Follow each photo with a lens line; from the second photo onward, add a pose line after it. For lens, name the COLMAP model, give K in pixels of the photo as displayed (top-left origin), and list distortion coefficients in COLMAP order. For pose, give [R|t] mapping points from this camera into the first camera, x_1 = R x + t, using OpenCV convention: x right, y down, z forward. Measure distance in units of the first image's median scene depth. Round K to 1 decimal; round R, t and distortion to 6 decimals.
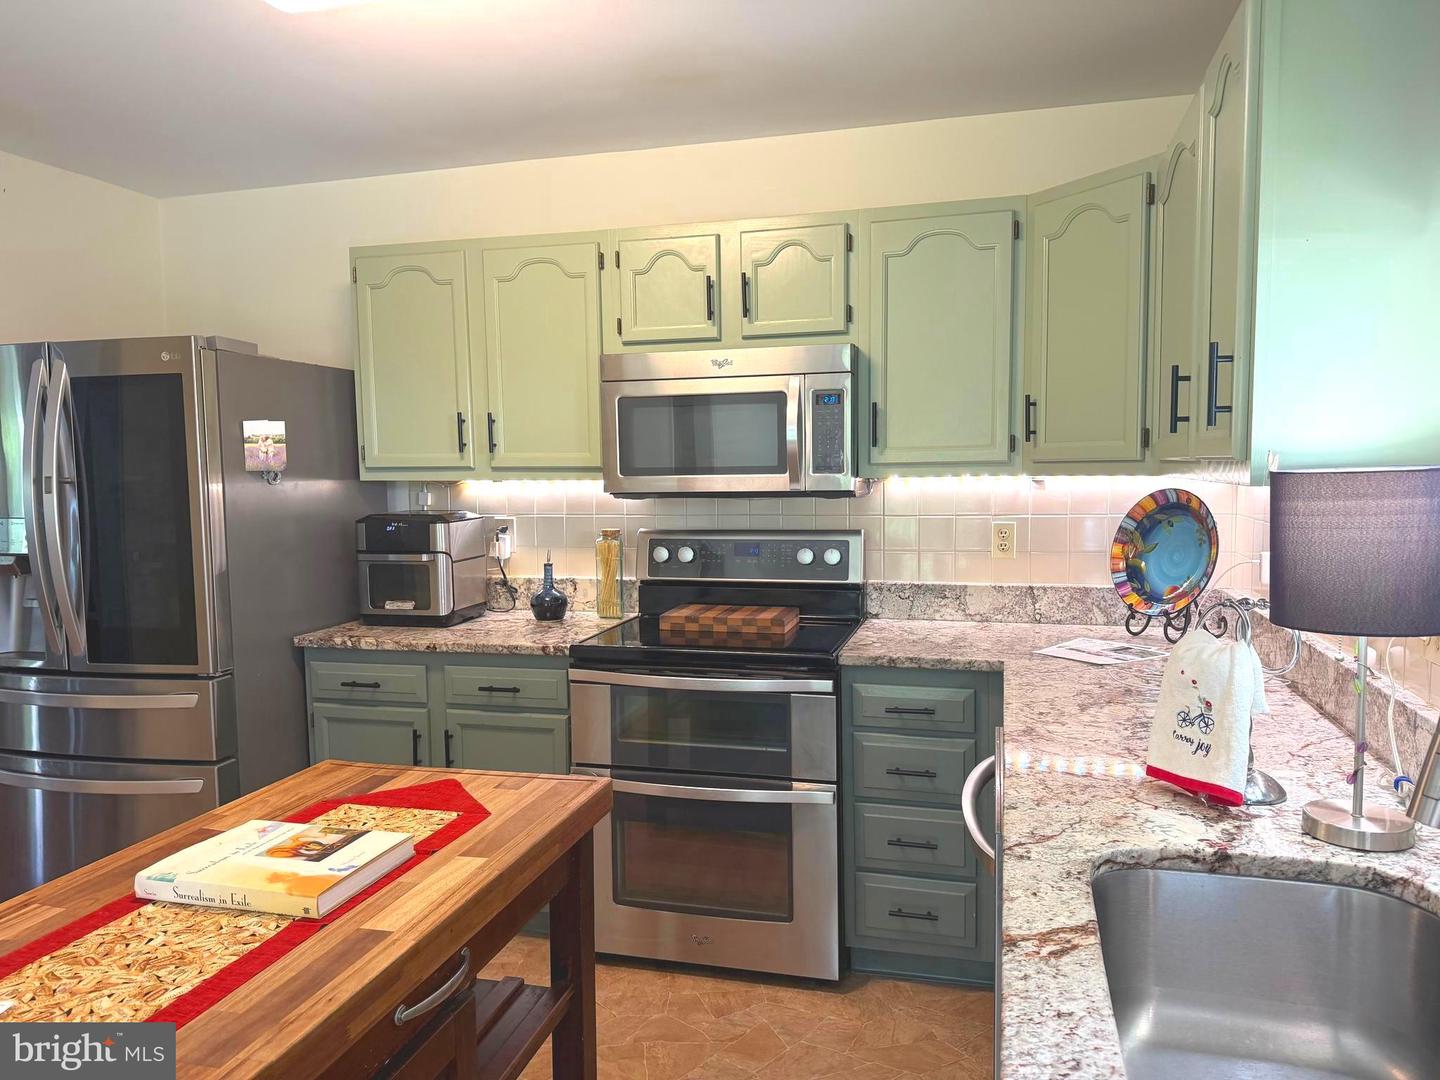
lens RADIAL K [[1009.1, 0, 728.0], [0, 1009.1, 548.4], [0, 0, 1]] dist [0.070081, -0.093037]
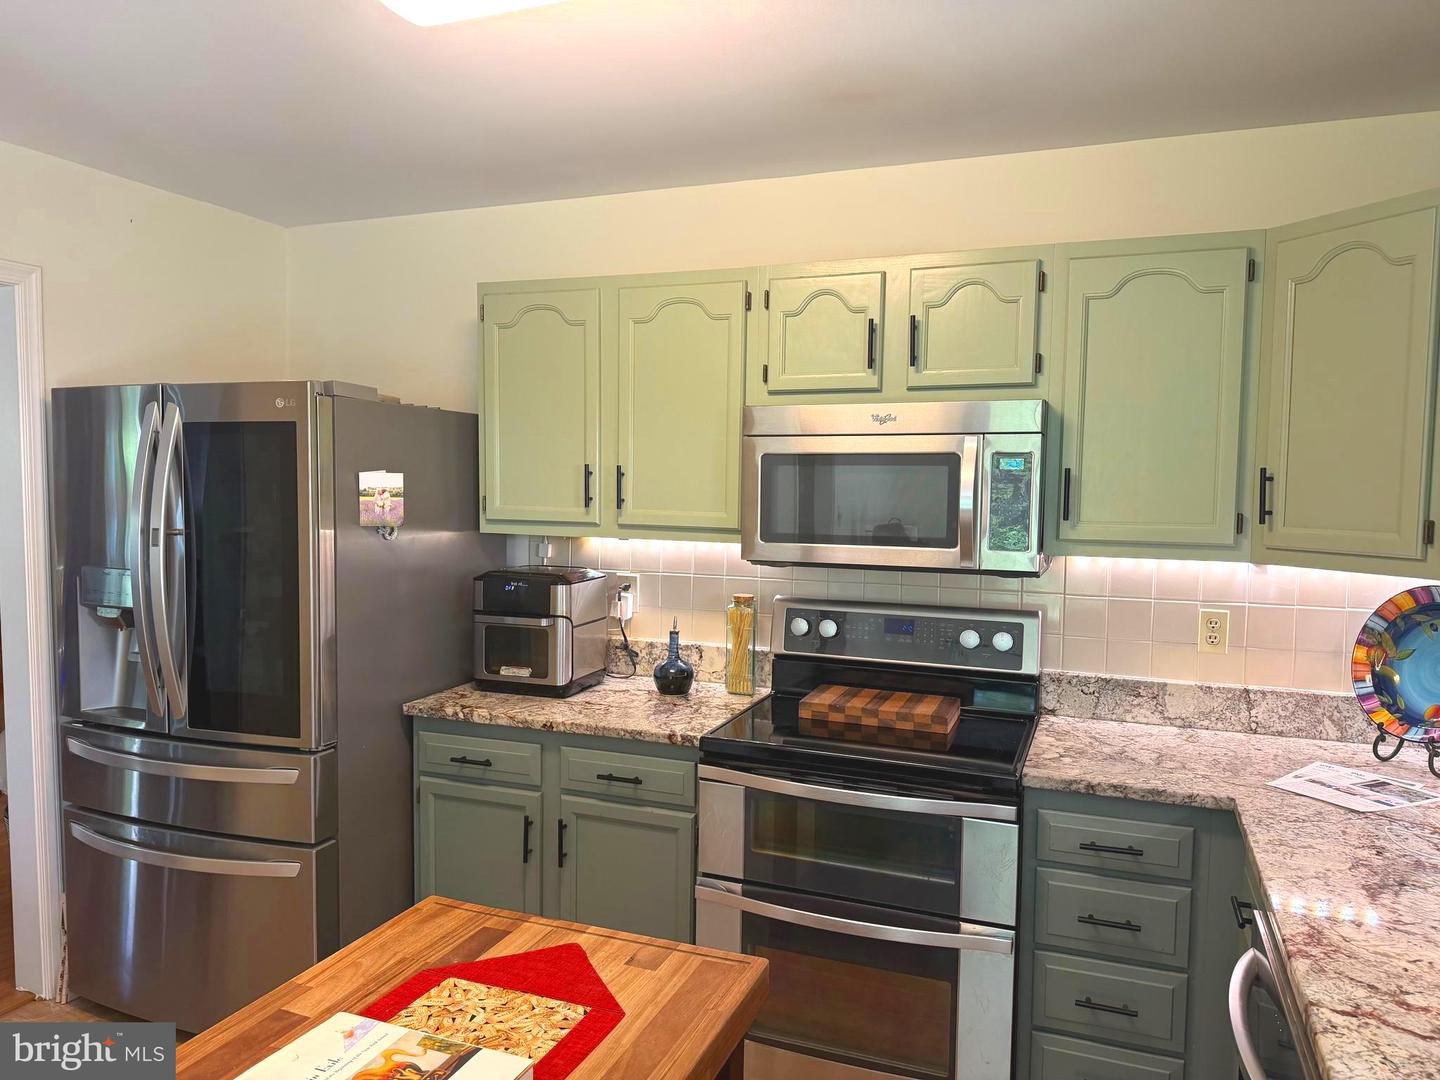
lens RADIAL K [[1009.1, 0, 717.4], [0, 1009.1, 543.4], [0, 0, 1]] dist [0.070081, -0.093037]
pose [[0.993430, 0.033198, -0.109516, -0.049955], [-0.035261, 0.999234, -0.016953, -0.056290], [0.108870, 0.020703, 0.993840, 0.119983]]
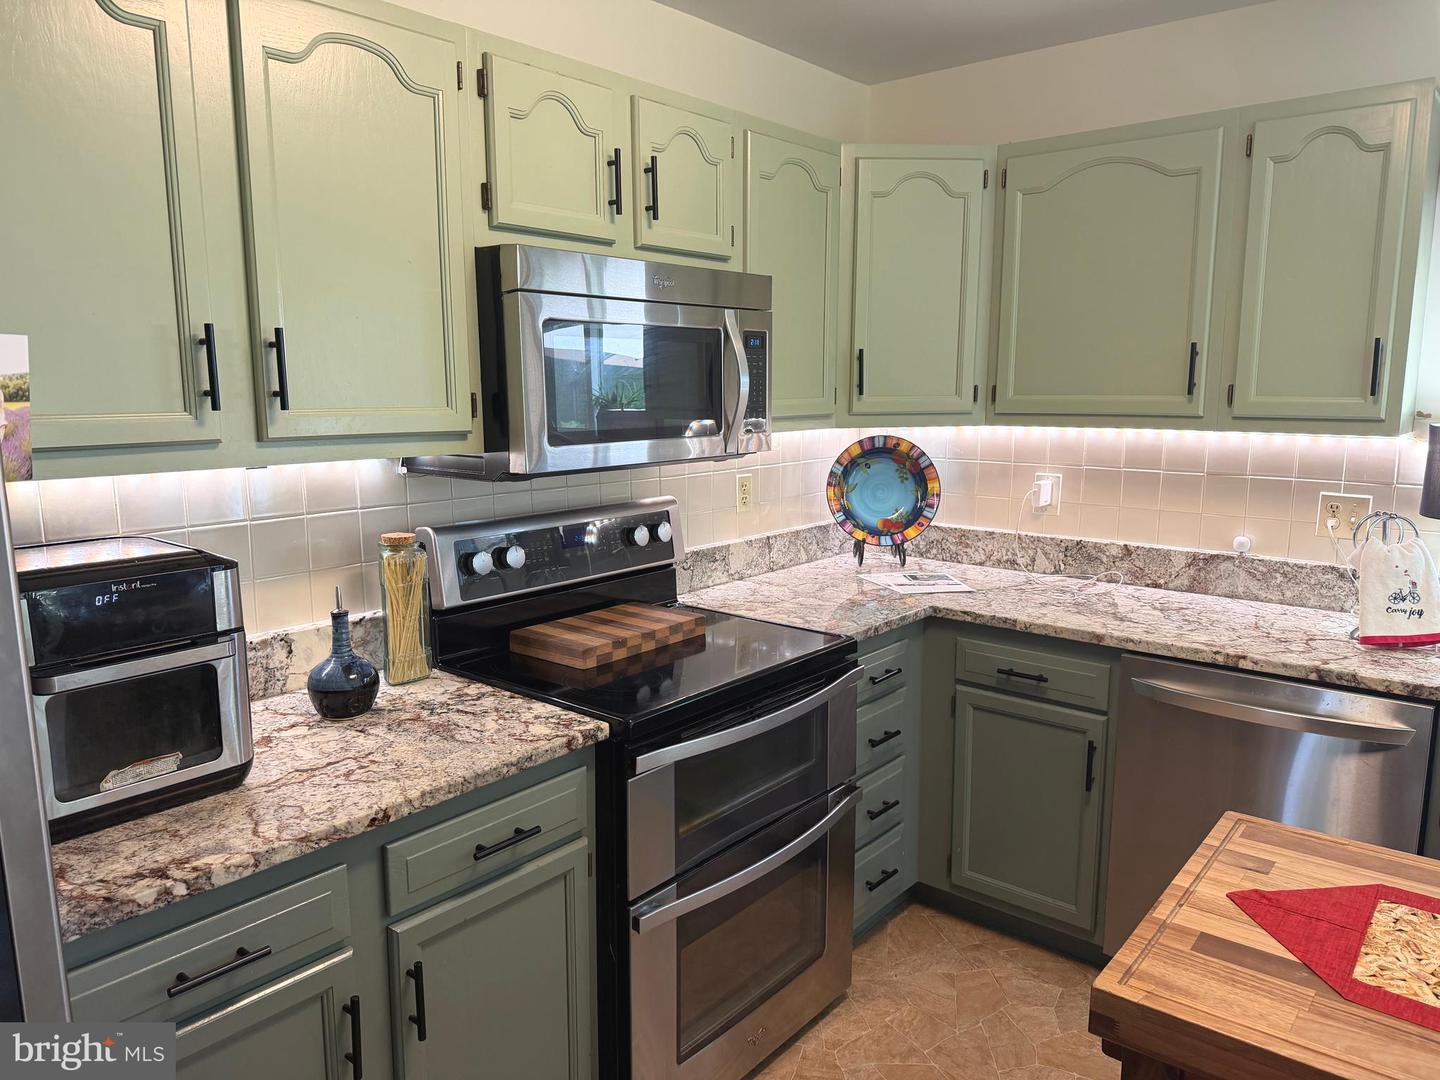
lens RADIAL K [[1009.1, 0, 717.8], [0, 1009.1, 537.9], [0, 0, 1]] dist [0.070081, -0.093037]
pose [[0.414827, -0.130159, 0.900543, -0.662504], [0.074169, 0.991259, 0.109105, -0.078775], [-0.906873, 0.021533, 0.420854, 0.659255]]
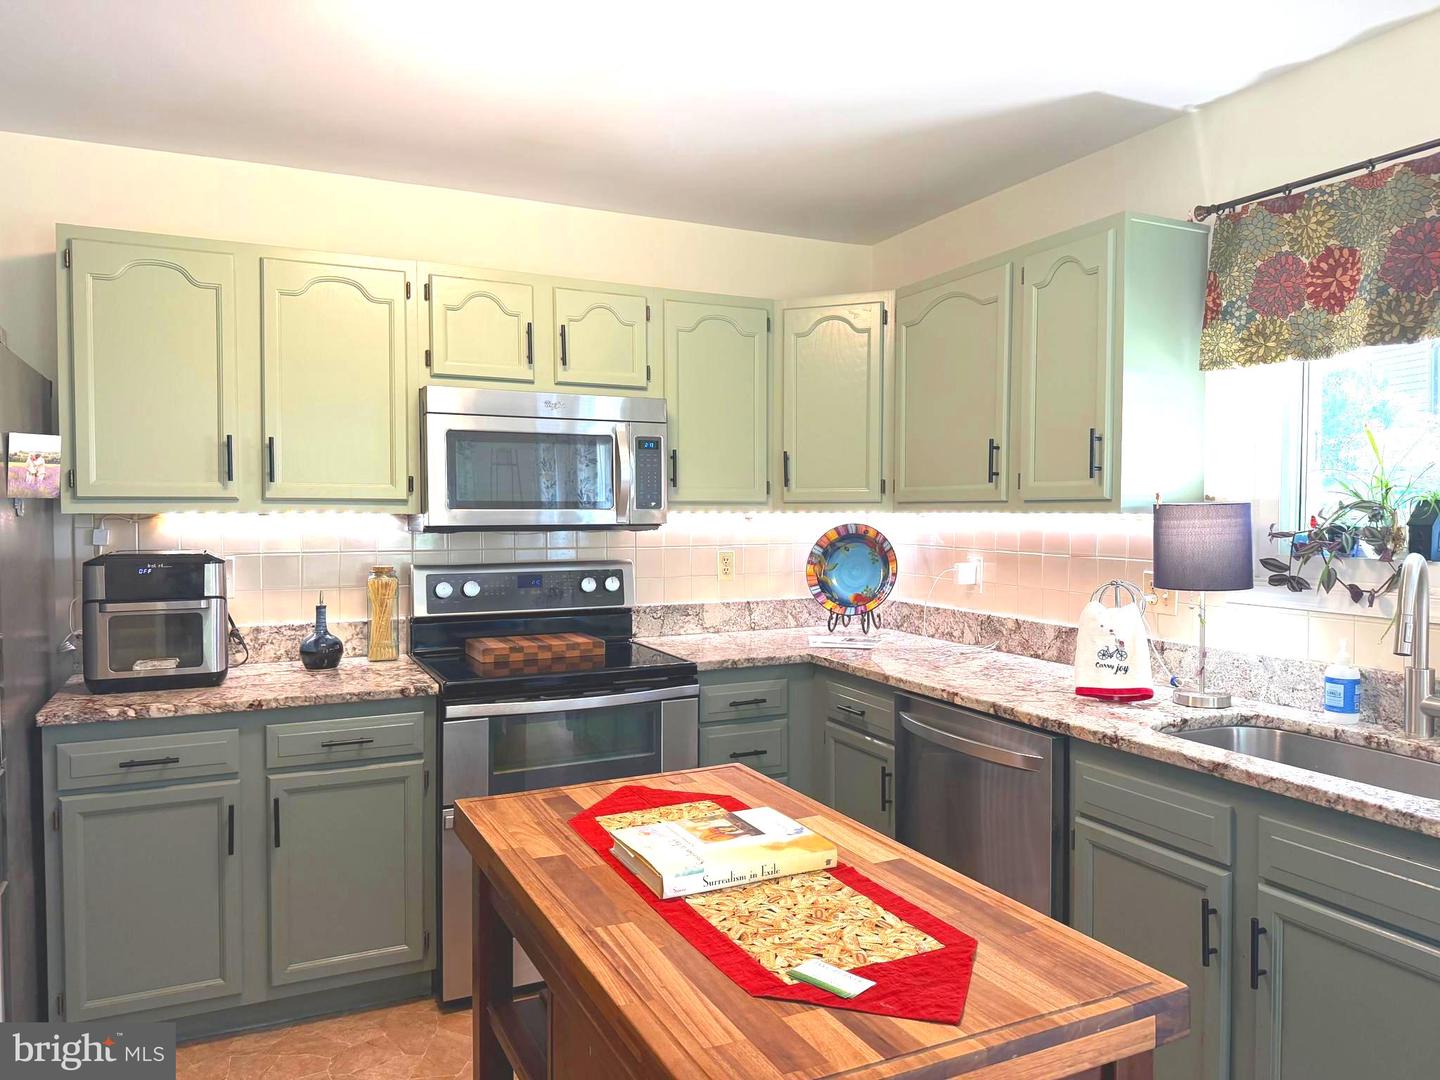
lens RADIAL K [[1009.1, 0, 727.5], [0, 1009.1, 535.8], [0, 0, 1]] dist [0.070081, -0.093037]
pose [[0.754569, -0.005050, 0.656201, -0.571641], [0.045650, 0.997952, -0.044813, 0.011394], [-0.654631, 0.063770, 0.753254, 0.075097]]
